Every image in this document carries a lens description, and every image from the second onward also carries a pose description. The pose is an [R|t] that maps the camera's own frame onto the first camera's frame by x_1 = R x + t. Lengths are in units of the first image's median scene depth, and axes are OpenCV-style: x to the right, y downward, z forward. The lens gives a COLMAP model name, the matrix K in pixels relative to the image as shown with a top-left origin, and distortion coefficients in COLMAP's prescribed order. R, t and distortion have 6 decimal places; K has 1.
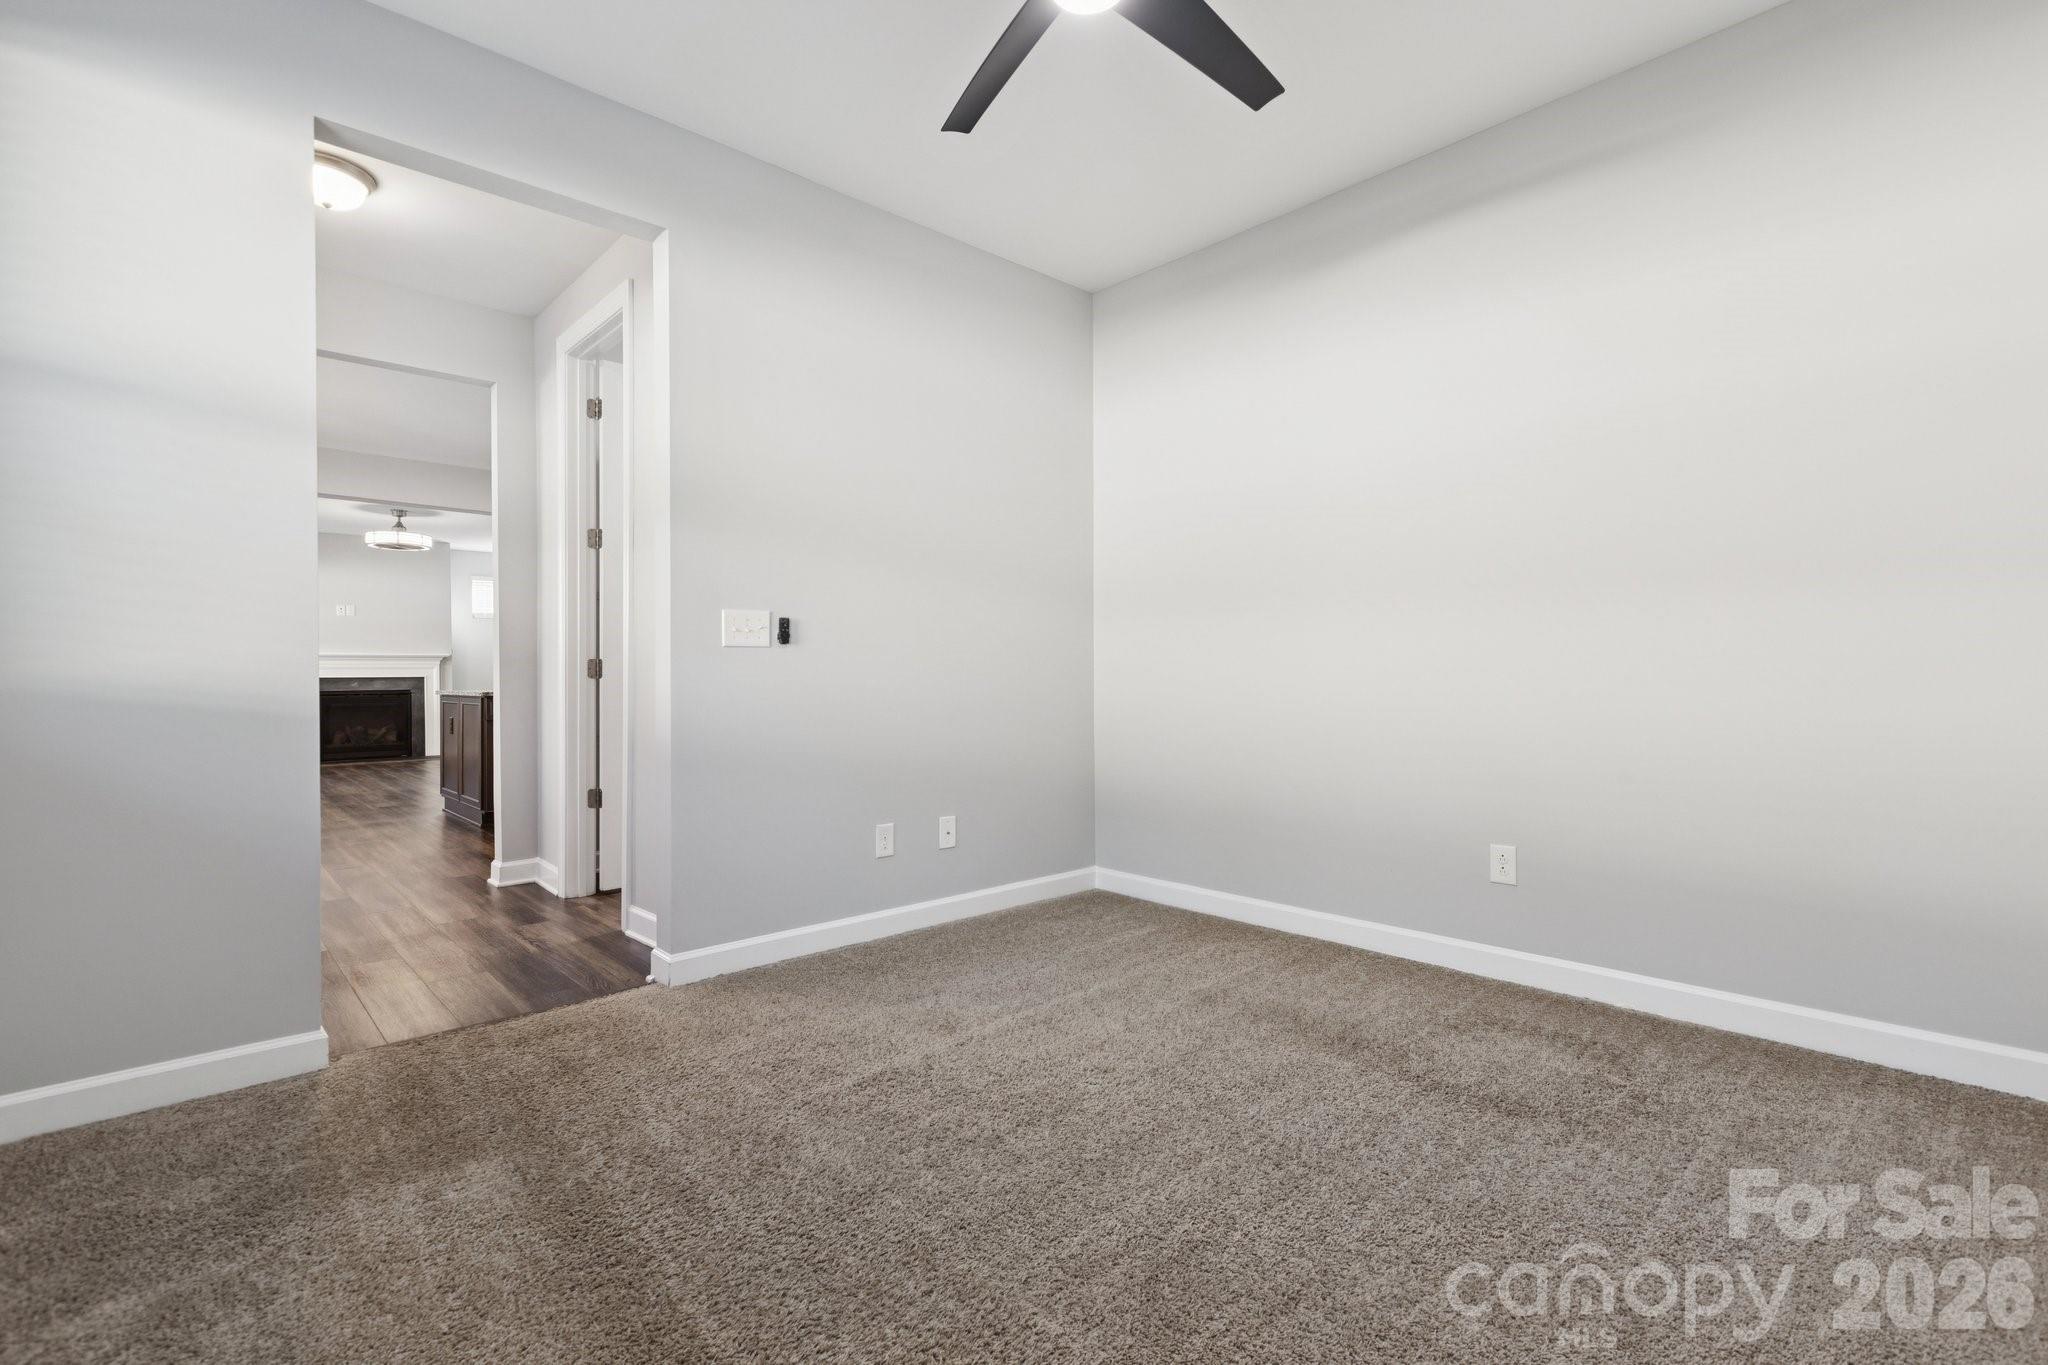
lens RADIAL K [[925.9, 0, 1016.0], [0, 925.9, 680.9], [0, 0, 1]] dist [0.008523, -0.001878]
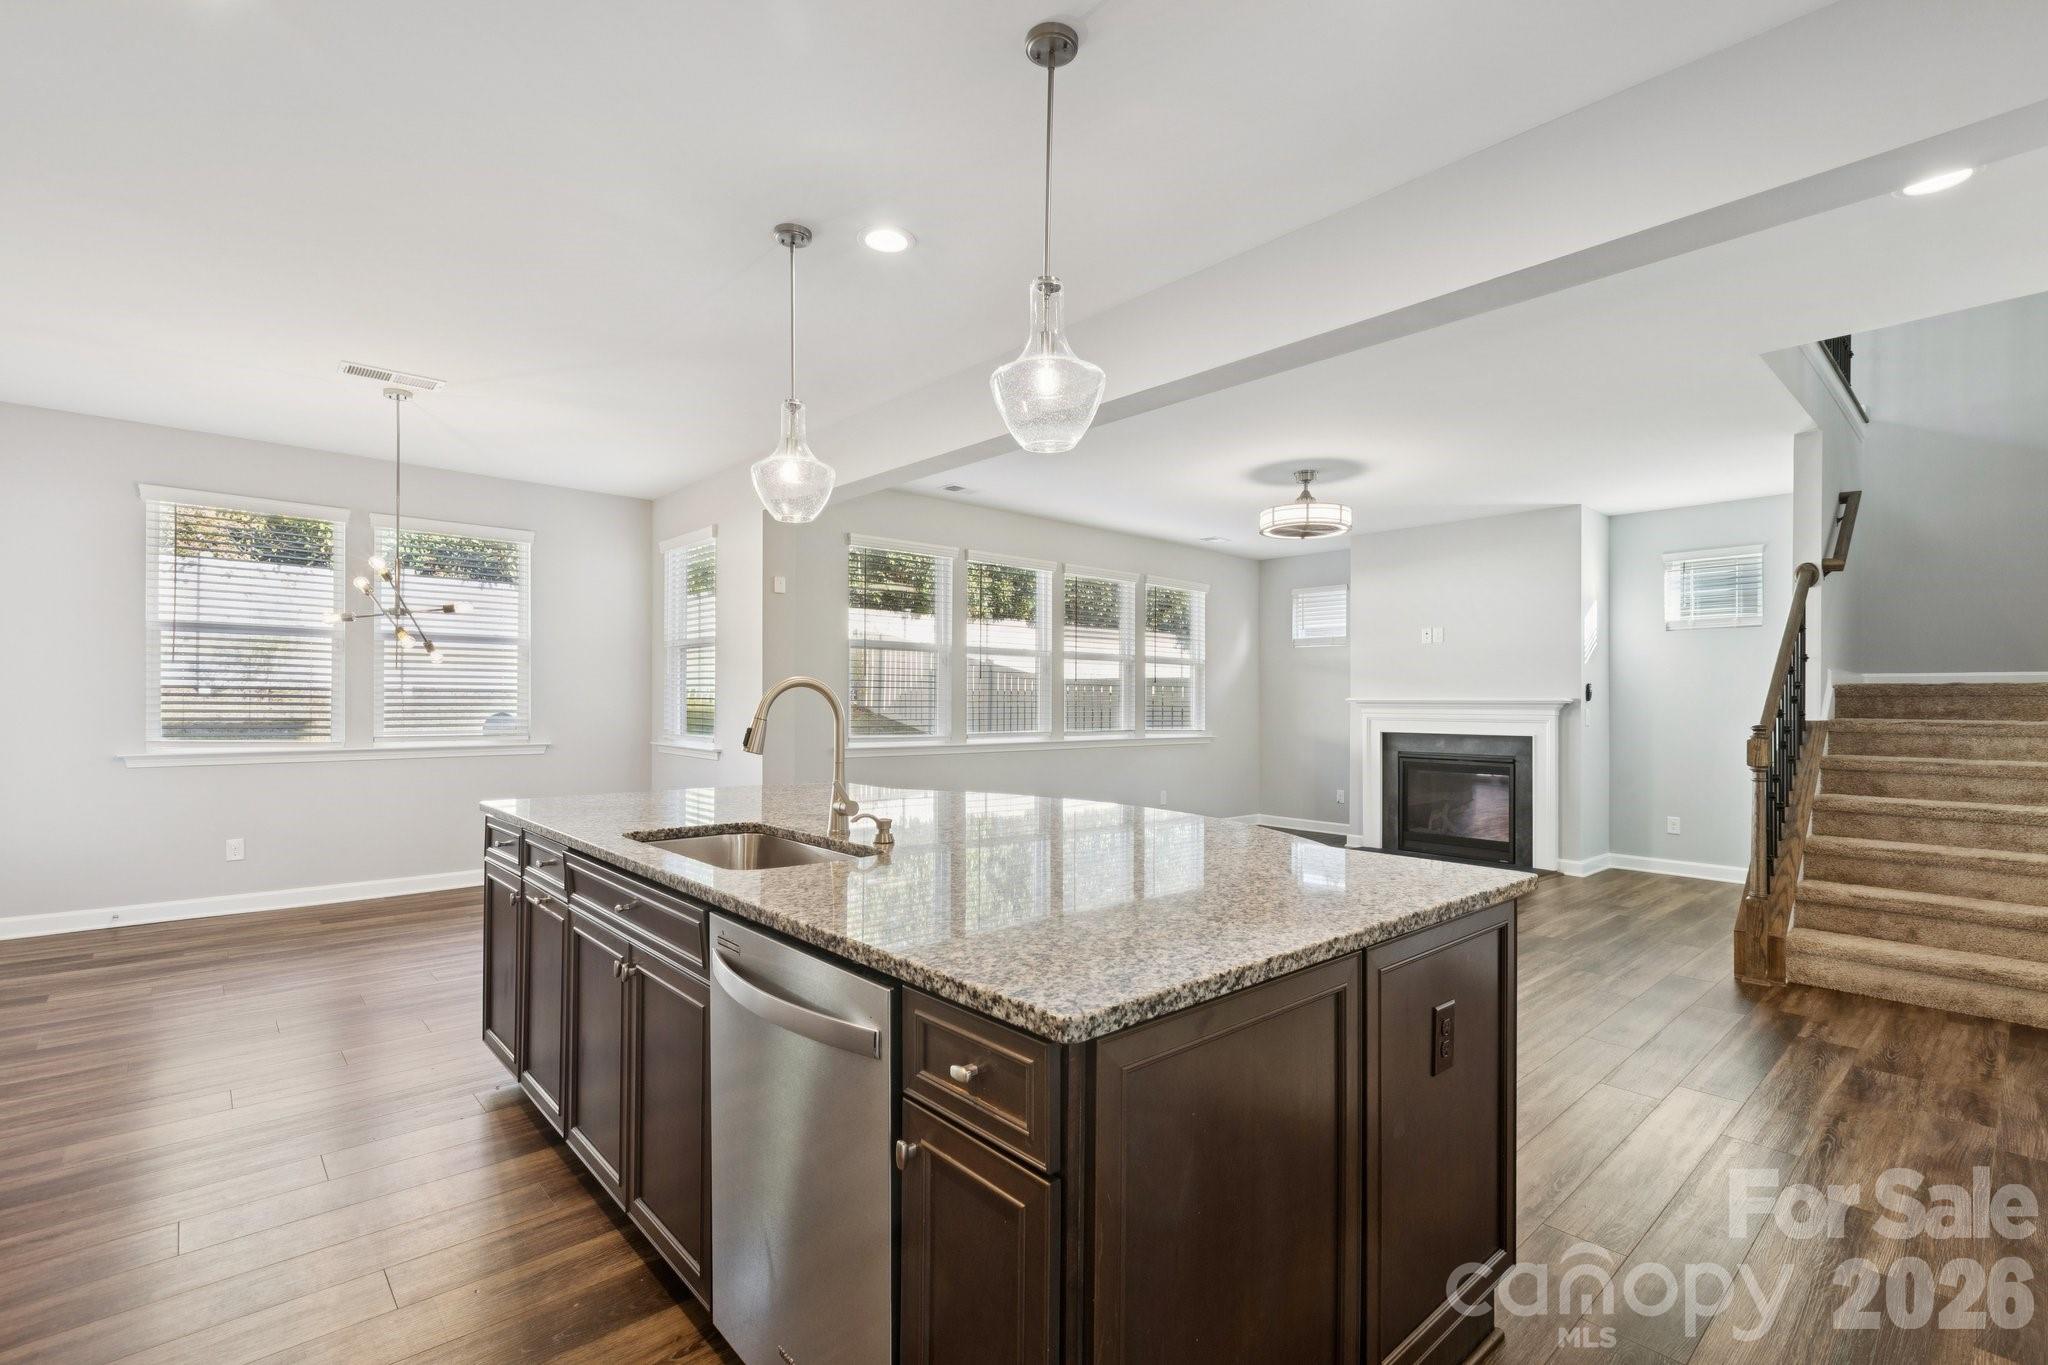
lens RADIAL K [[925.9, 0, 1031.0], [0, 925.9, 699.0], [0, 0, 1]] dist [0.008523, -0.001878]
pose [[-0.001842, -0.001806, -0.999997, -0.032825], [-0.016802, 0.999857, -0.001775, -0.022272], [0.999857, 0.016799, -0.001872, 0.685512]]
